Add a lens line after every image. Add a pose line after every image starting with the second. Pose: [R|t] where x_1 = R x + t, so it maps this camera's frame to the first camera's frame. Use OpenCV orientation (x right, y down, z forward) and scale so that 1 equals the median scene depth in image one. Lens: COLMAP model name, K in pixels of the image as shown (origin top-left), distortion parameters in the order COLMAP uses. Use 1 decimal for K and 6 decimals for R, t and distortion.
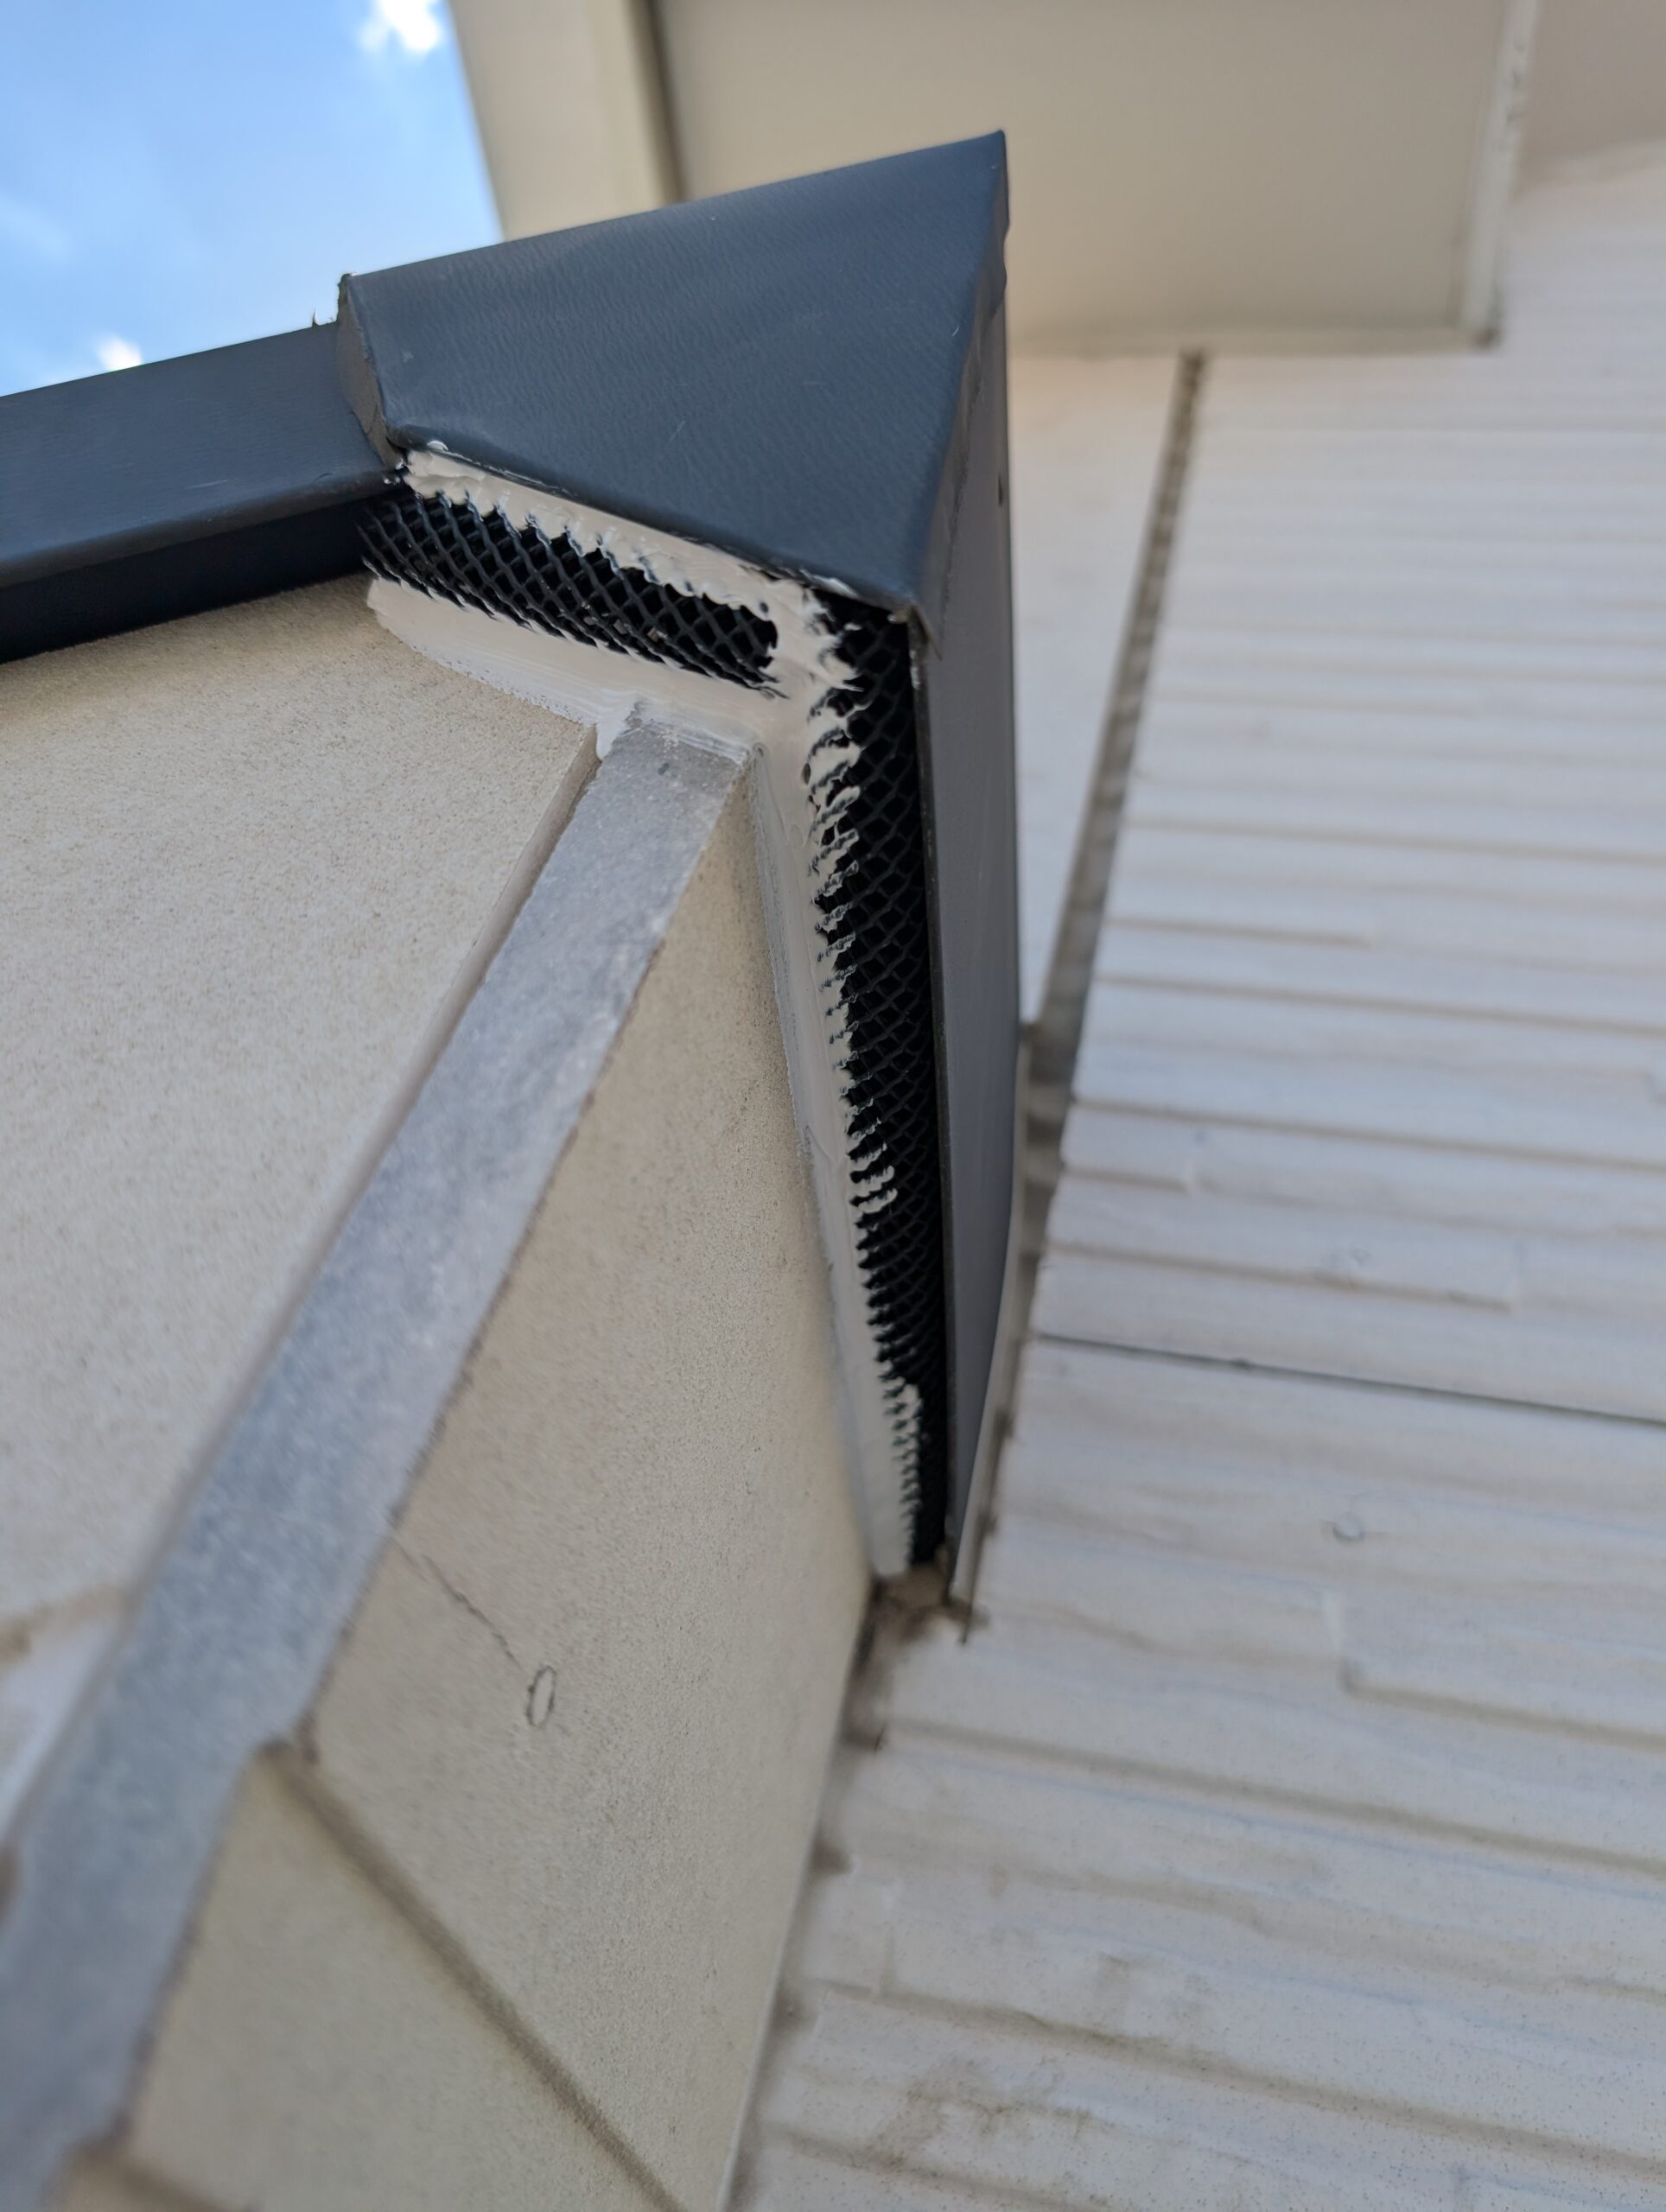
lens RADIAL K [[1577.3, 0, 833.0], [0, 1577.3, 1106.0], [0, 0, 1]] dist [-0.026174, 0.001811]
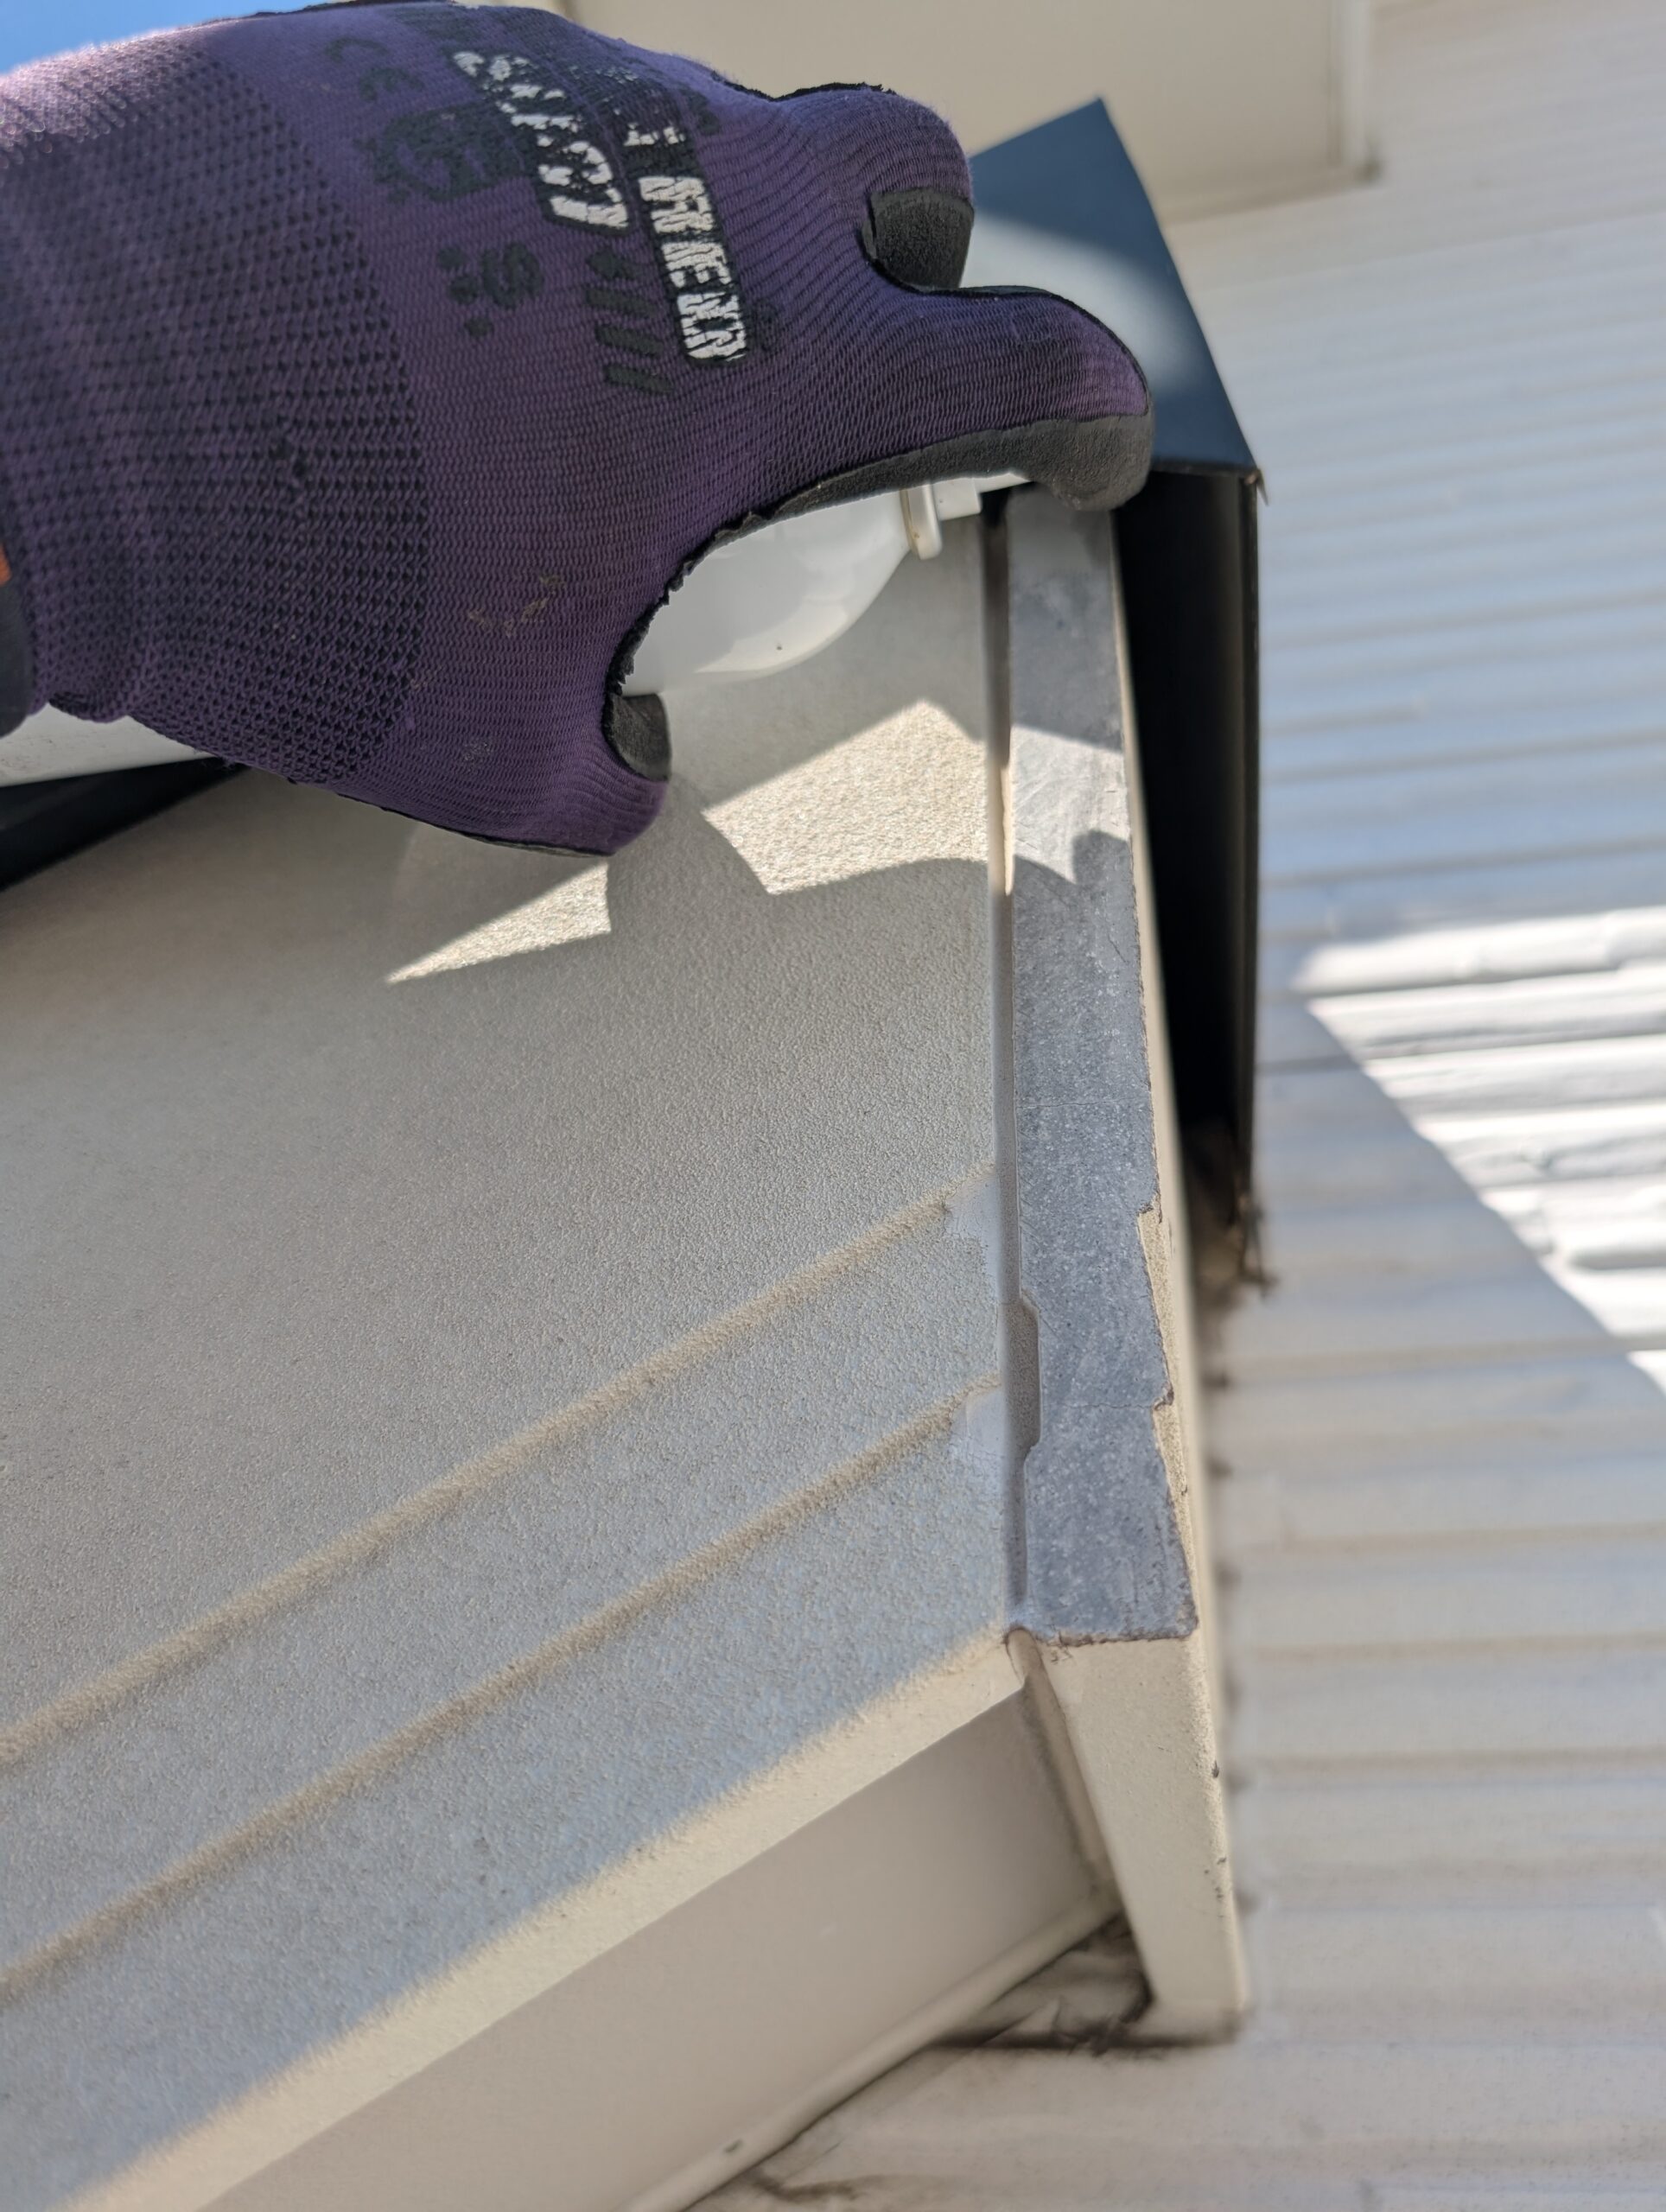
lens RADIAL K [[1577.3, 0, 833.0], [0, 1577.3, 1106.0], [0, 0, 1]] dist [-0.026174, 0.001811]
pose [[0.977629, -0.208858, 0.024889, -0.280634], [0.207656, 0.977221, 0.043789, 0.063603], [-0.033467, -0.037641, 0.998731, -0.268077]]
